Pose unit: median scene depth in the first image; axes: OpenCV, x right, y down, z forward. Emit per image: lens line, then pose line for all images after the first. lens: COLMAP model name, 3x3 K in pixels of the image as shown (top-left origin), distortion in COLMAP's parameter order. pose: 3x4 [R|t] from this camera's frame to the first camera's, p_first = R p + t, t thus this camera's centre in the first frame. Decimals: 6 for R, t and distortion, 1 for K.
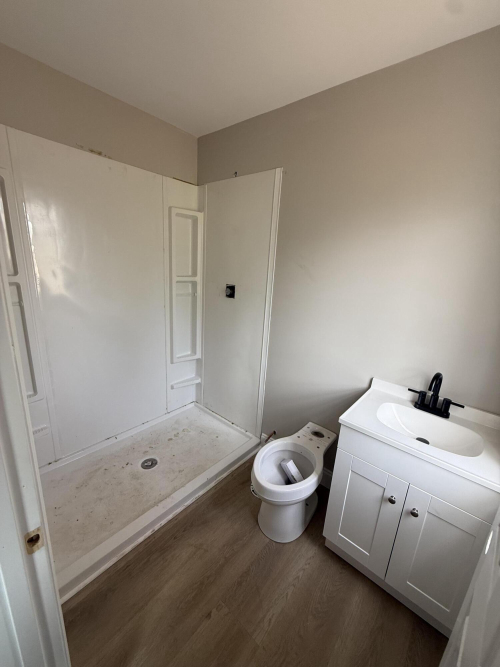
lens RADIAL K [[266.0, 0, 250.0], [0, 266.0, 333.5], [0, 0, 1]] dist [0.002058, -0.000099]
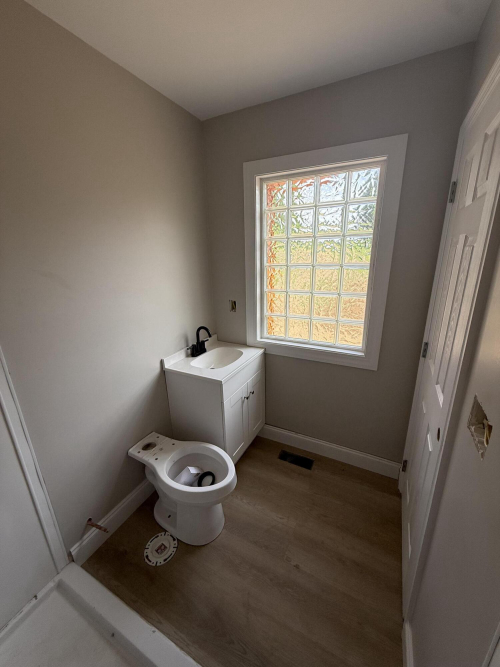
lens RADIAL K [[266.0, 0, 250.0], [0, 266.0, 333.5], [0, 0, 1]] dist [0.002058, -0.000099]
pose [[-0.232361, -0.326247, 0.916281, -0.748136], [0.265198, 0.885120, 0.382404, -0.317799], [-0.935777, 0.331851, -0.119148, 0.874514]]
